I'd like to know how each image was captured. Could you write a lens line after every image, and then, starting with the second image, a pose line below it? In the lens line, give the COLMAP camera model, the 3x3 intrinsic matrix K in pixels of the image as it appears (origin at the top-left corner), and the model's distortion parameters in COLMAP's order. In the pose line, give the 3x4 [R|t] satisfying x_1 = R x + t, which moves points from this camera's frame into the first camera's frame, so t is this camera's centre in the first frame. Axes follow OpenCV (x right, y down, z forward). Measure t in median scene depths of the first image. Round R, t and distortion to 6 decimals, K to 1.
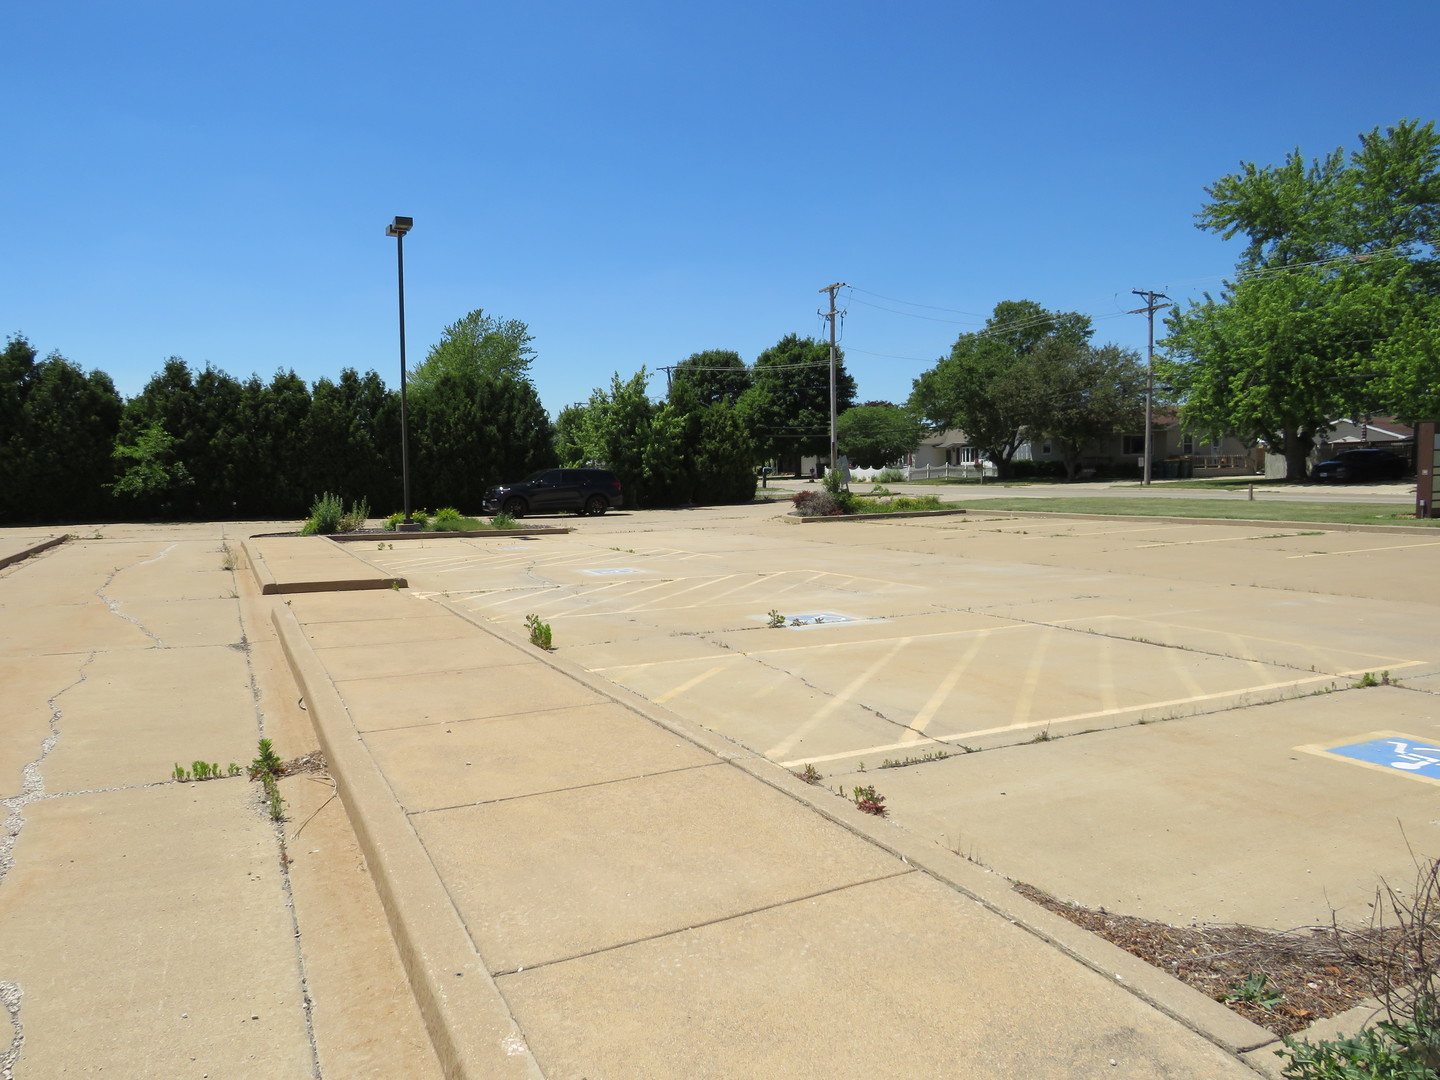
lens RADIAL K [[1024.1, 0, 713.3], [0, 1024.1, 538.7], [0, 0, 1]] dist [-0.024607, 0.010813]
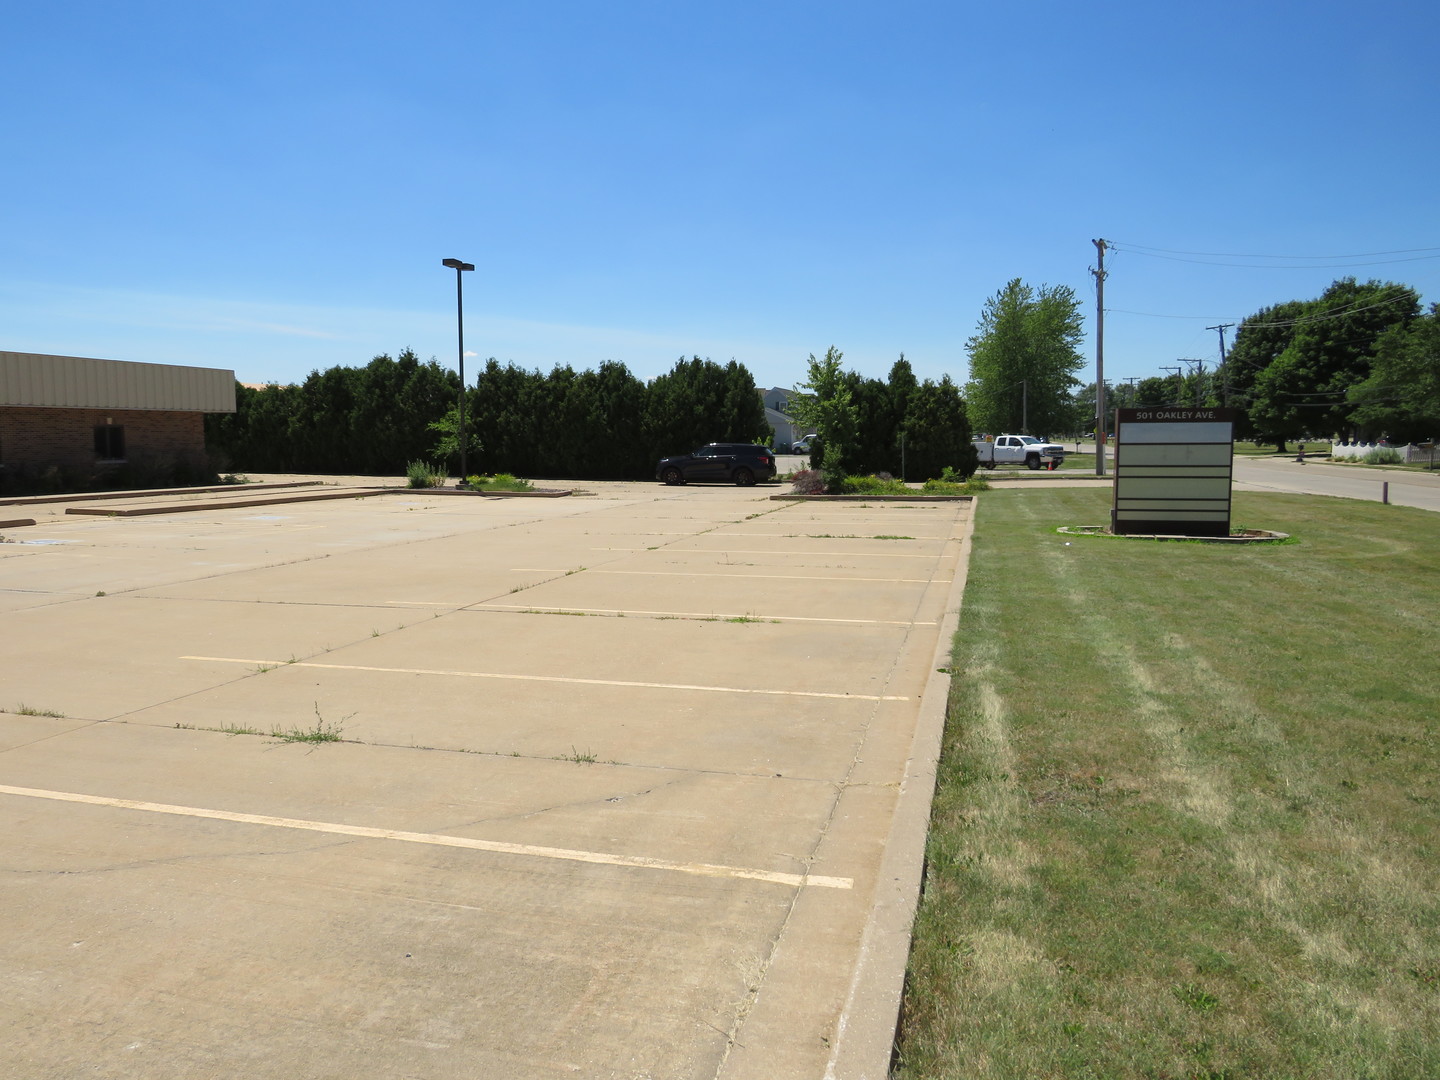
lens RADIAL K [[1024.1, 0, 712.0], [0, 1024.1, 518.8], [0, 0, 1]] dist [-0.024607, 0.010813]
pose [[0.753224, 0.063773, -0.654665, 0.622528], [-0.054074, 0.997924, 0.034995, -0.025502], [0.655537, 0.009041, 0.755109, 0.149644]]
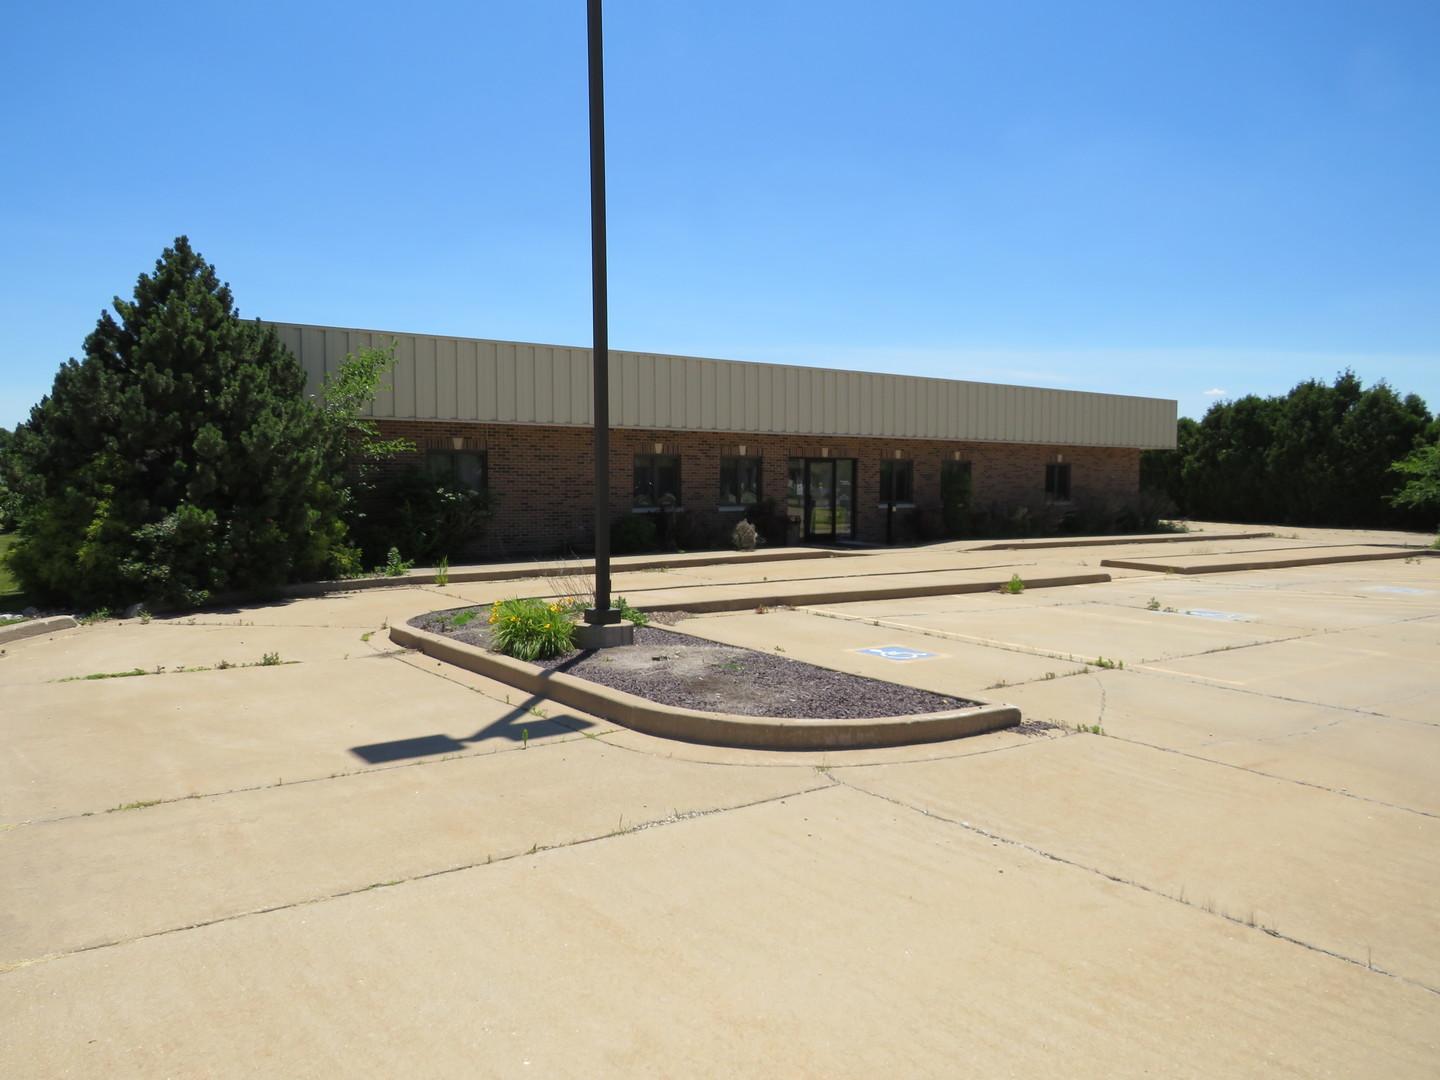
lens RADIAL K [[1024.1, 0, 719.4], [0, 1024.1, 527.3], [0, 0, 1]] dist [-0.024607, 0.010813]
pose [[0.168379, 0.062028, -0.983769, 0.374952], [-0.078390, 0.995700, 0.049363, -0.014257], [0.982600, 0.068806, 0.172517, 0.061689]]
